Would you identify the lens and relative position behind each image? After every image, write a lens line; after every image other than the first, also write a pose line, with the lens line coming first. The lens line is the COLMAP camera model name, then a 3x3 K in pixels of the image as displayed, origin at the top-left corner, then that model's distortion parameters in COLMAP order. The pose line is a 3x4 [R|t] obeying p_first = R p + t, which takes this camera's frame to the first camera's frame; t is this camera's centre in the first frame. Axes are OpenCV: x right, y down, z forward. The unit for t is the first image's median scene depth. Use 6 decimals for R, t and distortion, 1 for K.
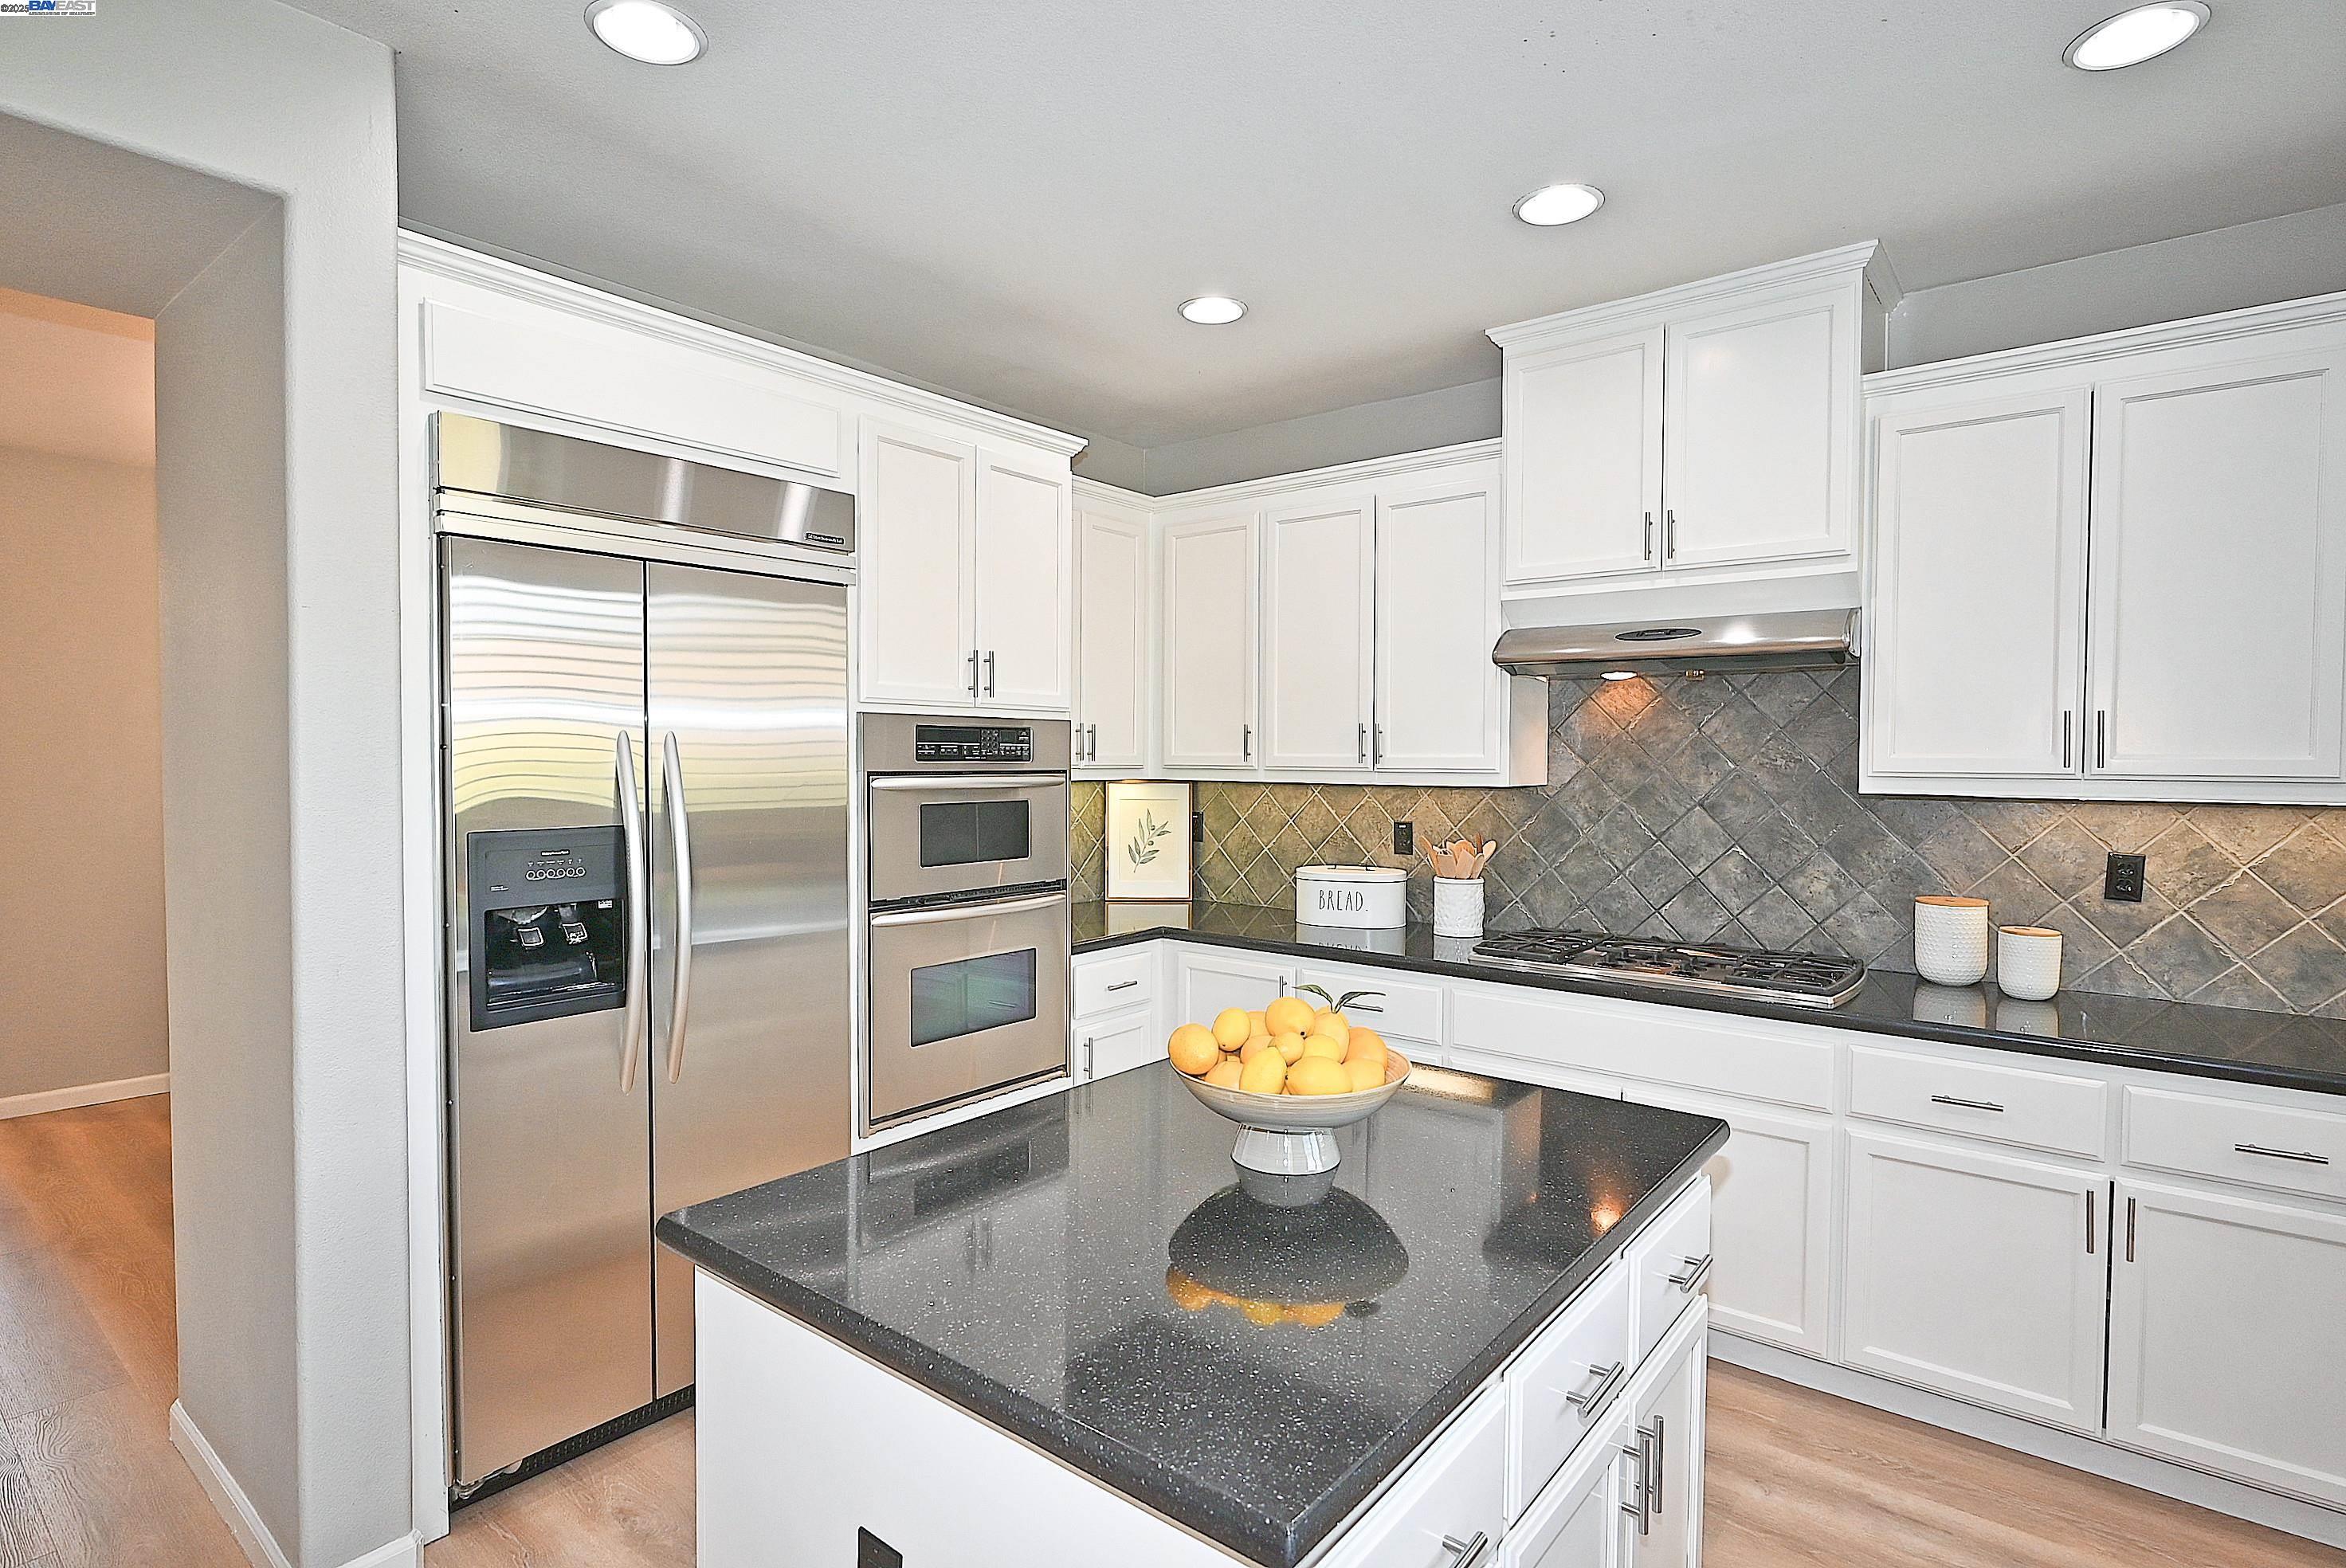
lens RADIAL K [[1162.7, 0, 1181.2], [0, 1162.7, 784.9], [0, 0, 1]] dist [-0.005224, 0.003130]
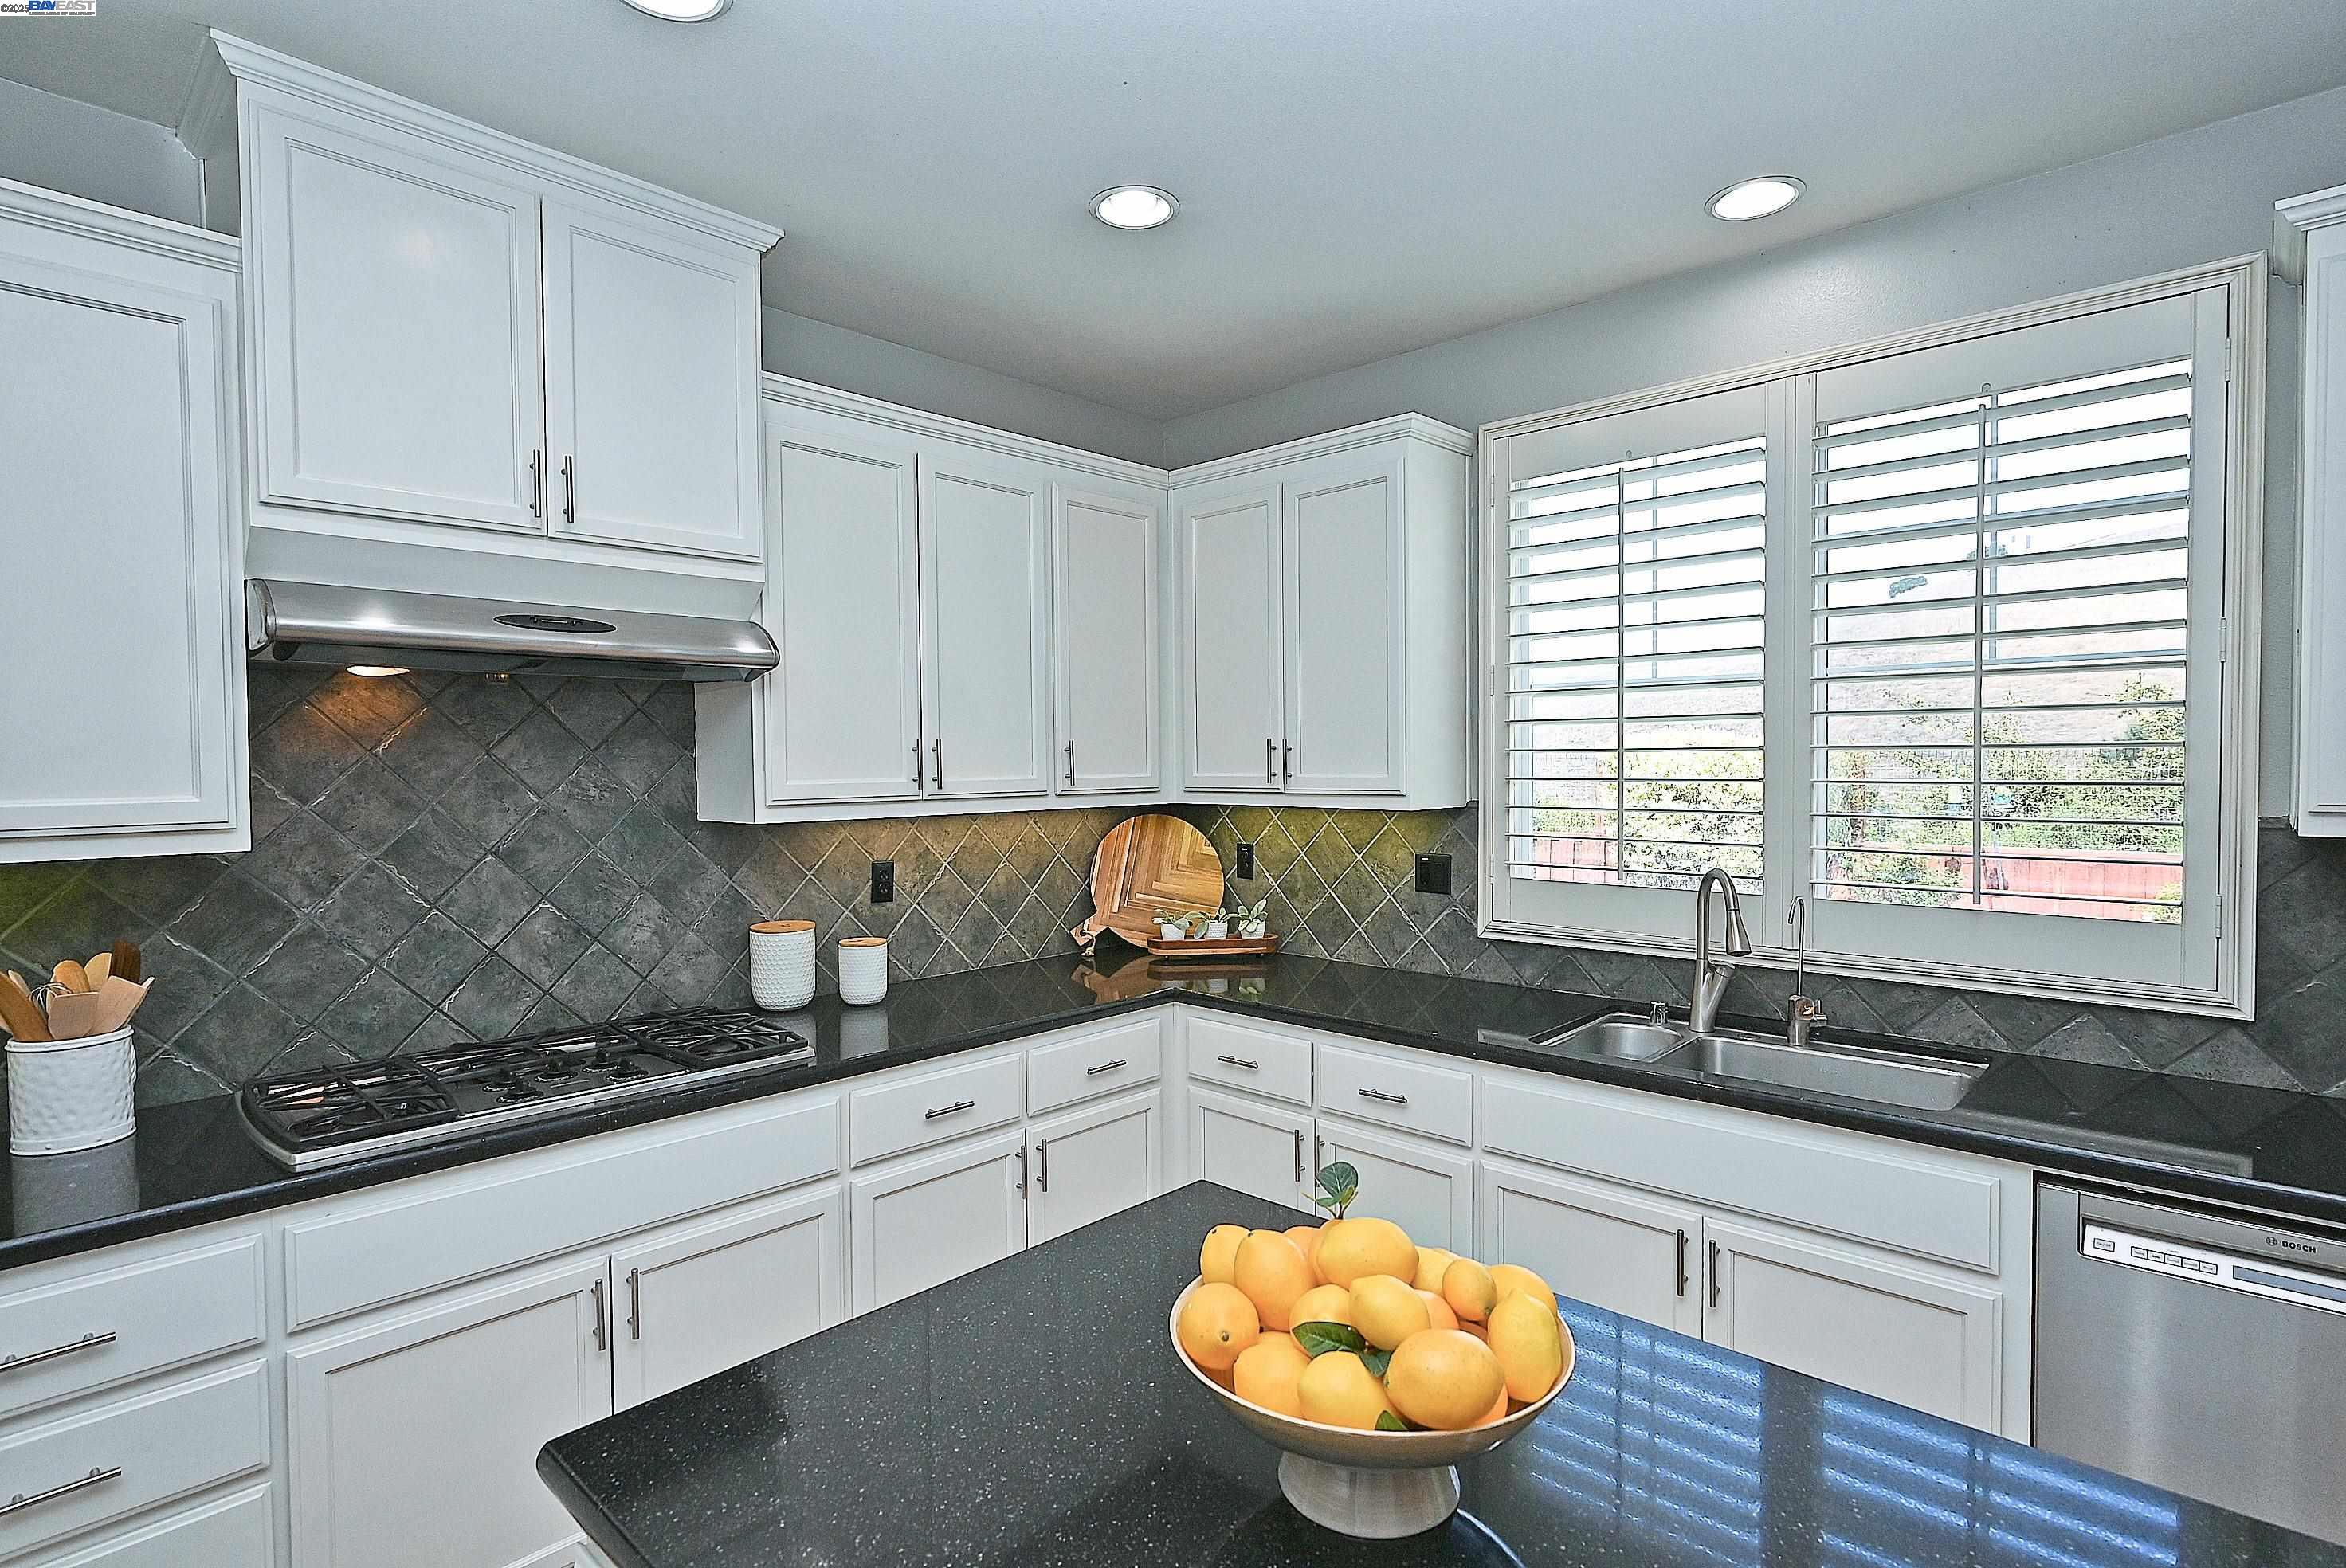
lens RADIAL K [[1162.7, 0, 1177.0], [0, 1162.7, 787.8], [0, 0, 1]] dist [-0.005224, 0.003130]
pose [[0.081929, -0.030922, 0.996158, -0.264750], [0.035199, 0.998985, 0.028114, -0.030825], [-0.996016, 0.032760, 0.082934, 0.514190]]
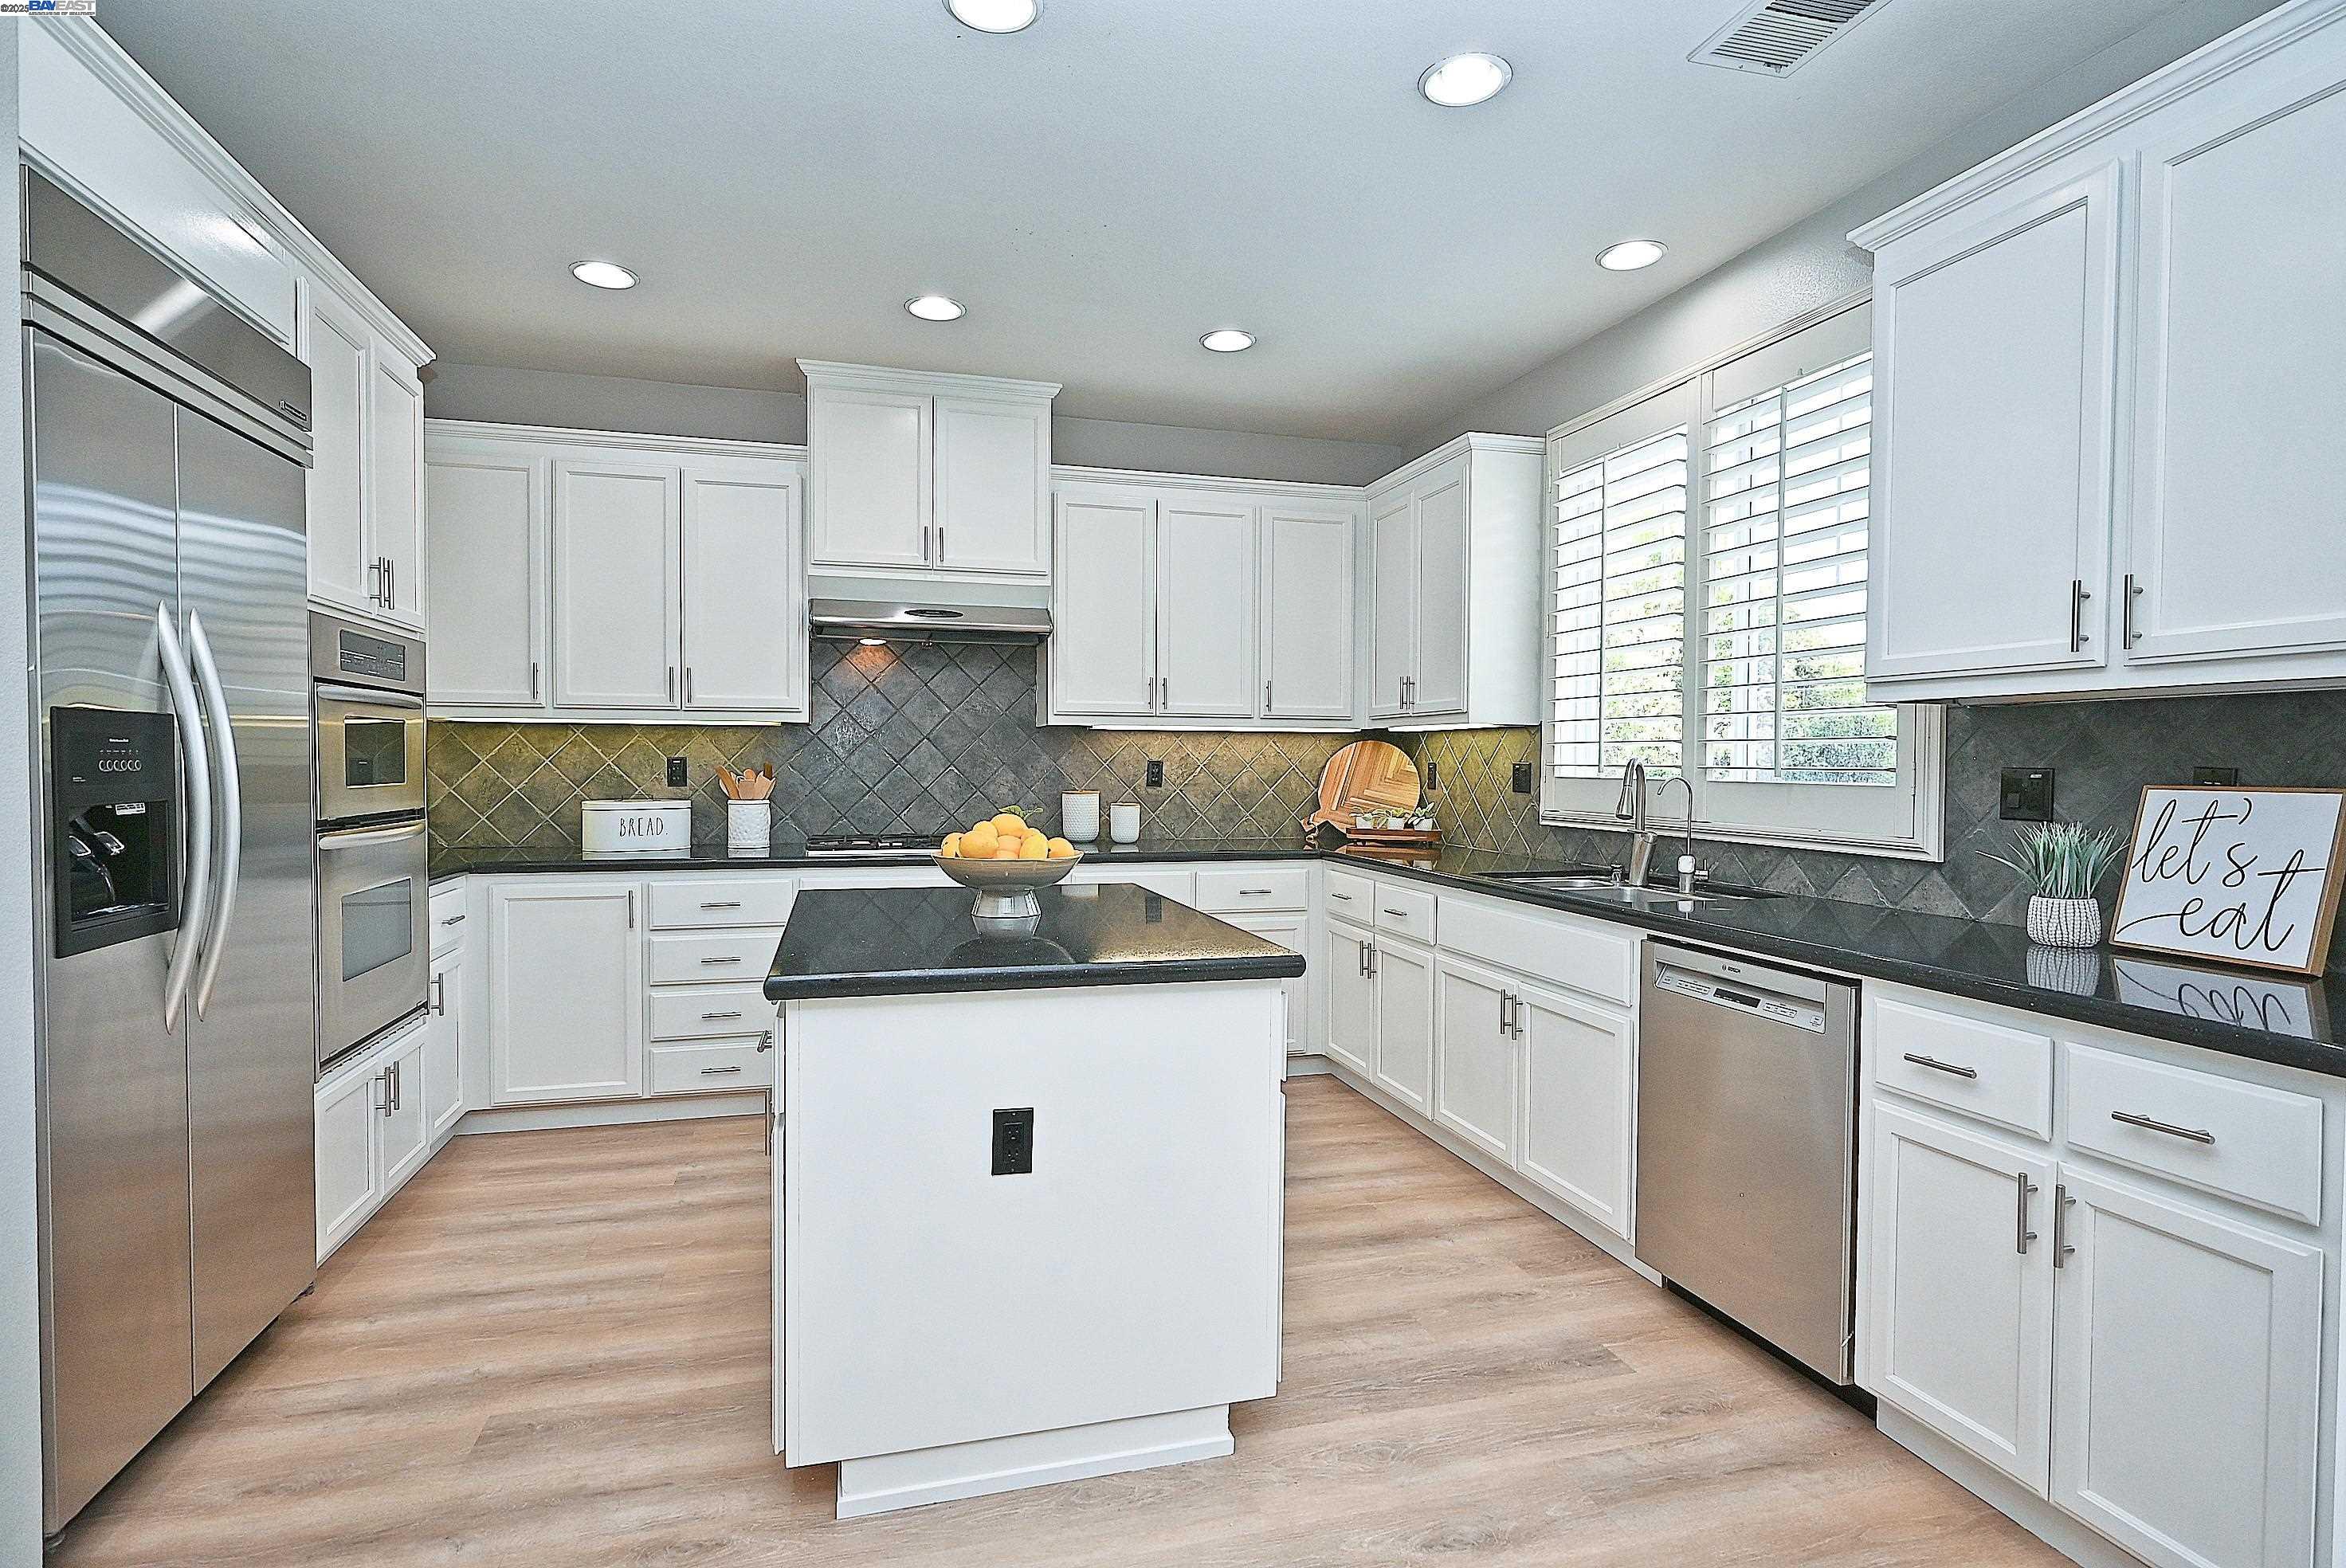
lens RADIAL K [[1162.7, 0, 1168.7], [0, 1162.7, 782.1], [0, 0, 1]] dist [-0.005224, 0.003130]
pose [[0.584393, -0.017874, 0.811274, -0.539494], [0.018680, 0.999789, 0.008571, 0.065835], [-0.811256, 0.010146, 0.584603, -0.061506]]
